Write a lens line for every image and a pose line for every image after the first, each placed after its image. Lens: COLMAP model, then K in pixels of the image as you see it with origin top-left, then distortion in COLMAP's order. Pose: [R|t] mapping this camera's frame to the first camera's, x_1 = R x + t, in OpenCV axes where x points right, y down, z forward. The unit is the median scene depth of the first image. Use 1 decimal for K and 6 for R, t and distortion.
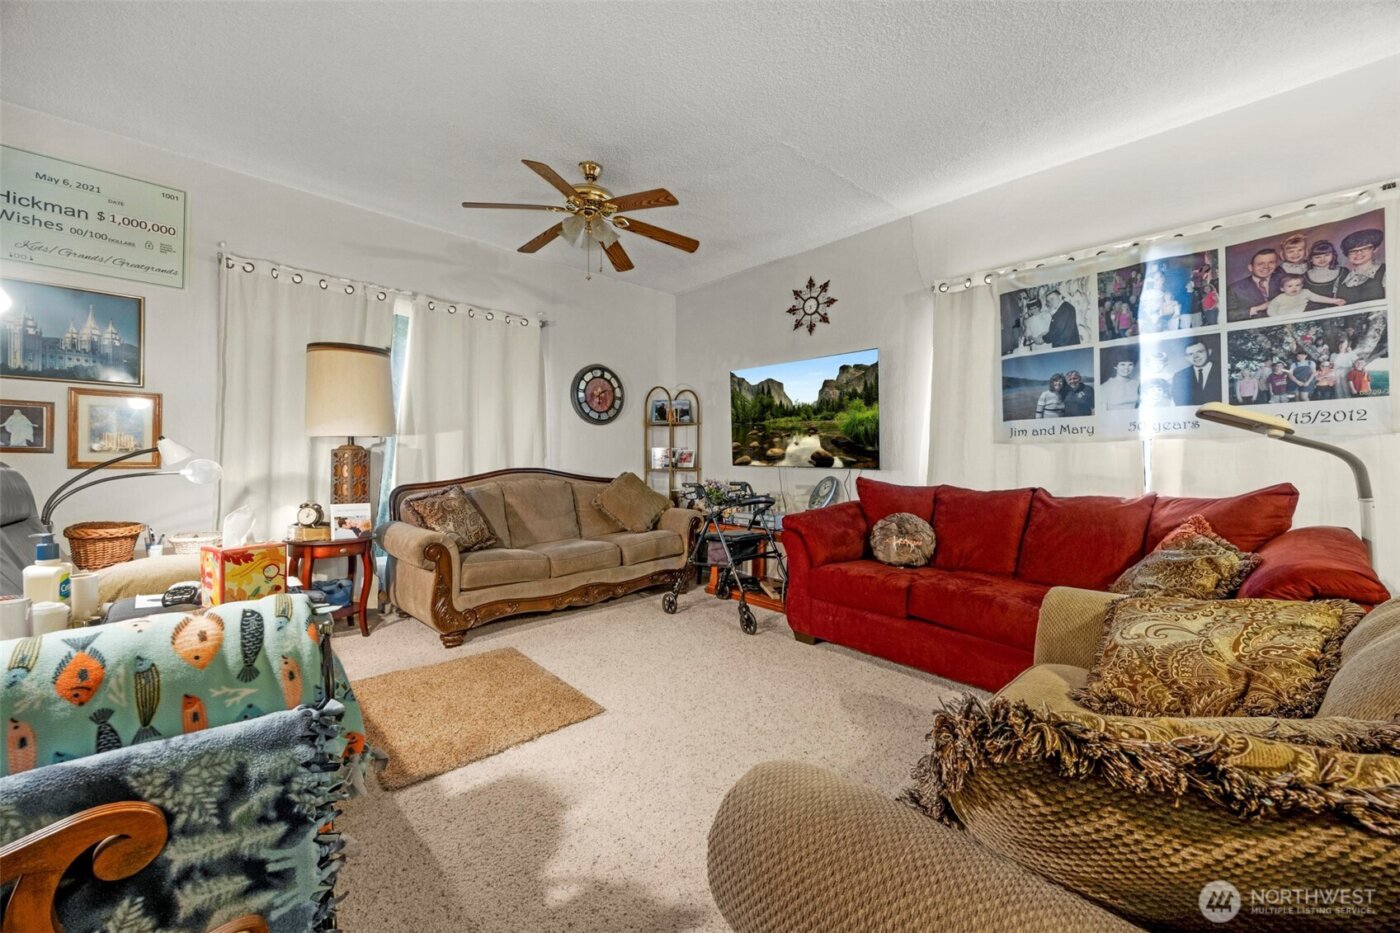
lens RADIAL K [[555.7, 0, 712.9], [0, 555.7, 465.8], [0, 0, 1]] dist [-0.008194, 0.000634]
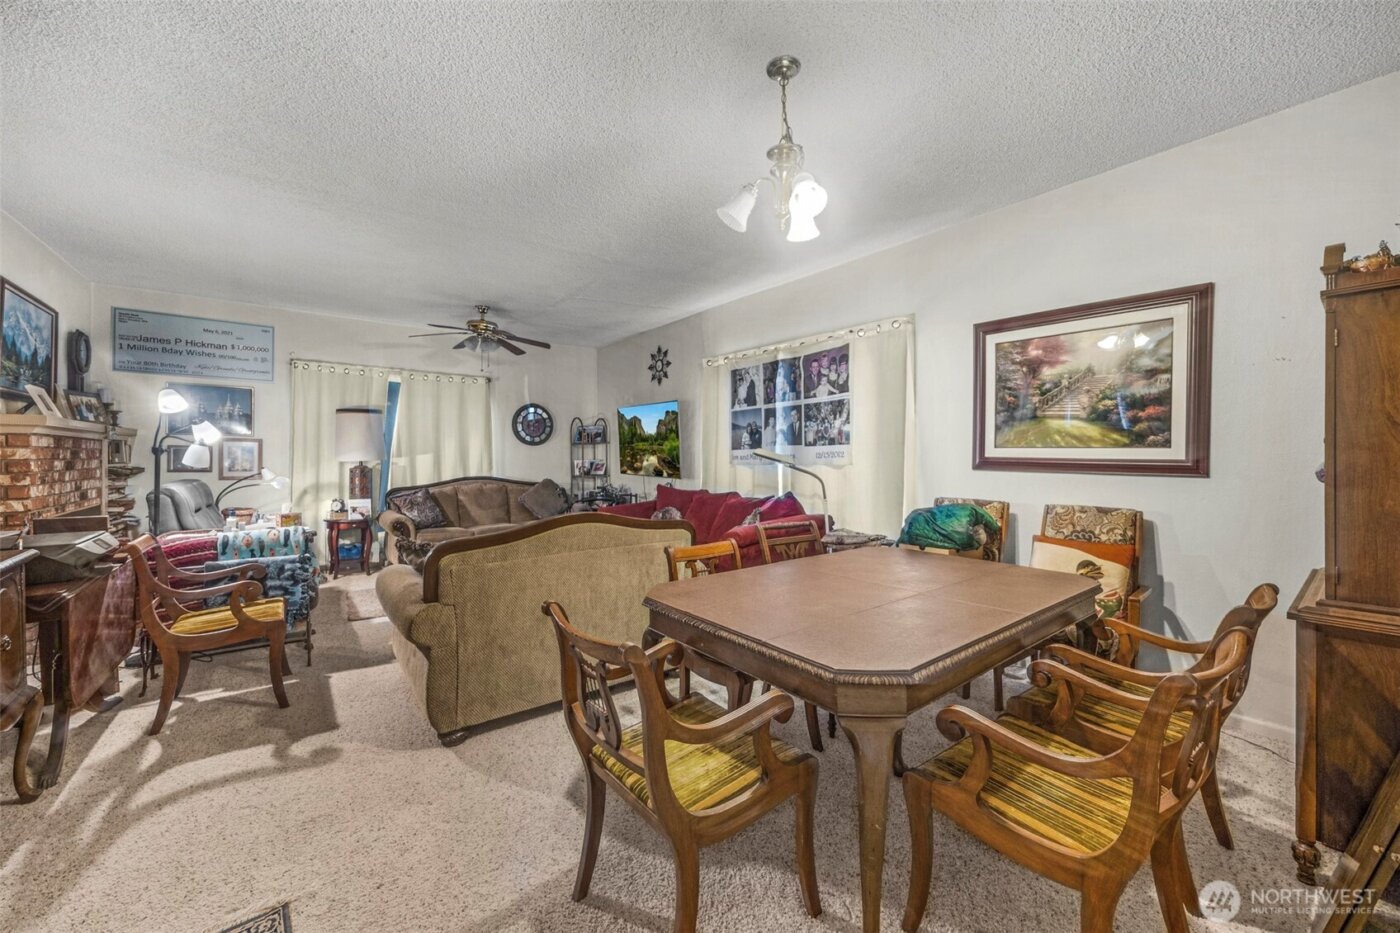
lens RADIAL K [[555.7, 0, 689.2], [0, 555.7, 462.4], [0, 0, 1]] dist [-0.008194, 0.000634]
pose [[0.992274, -0.003594, -0.124015, 0.605398], [0.003547, 0.999994, -0.000594, -0.044237], [0.124016, 0.000150, 0.992280, -0.616330]]
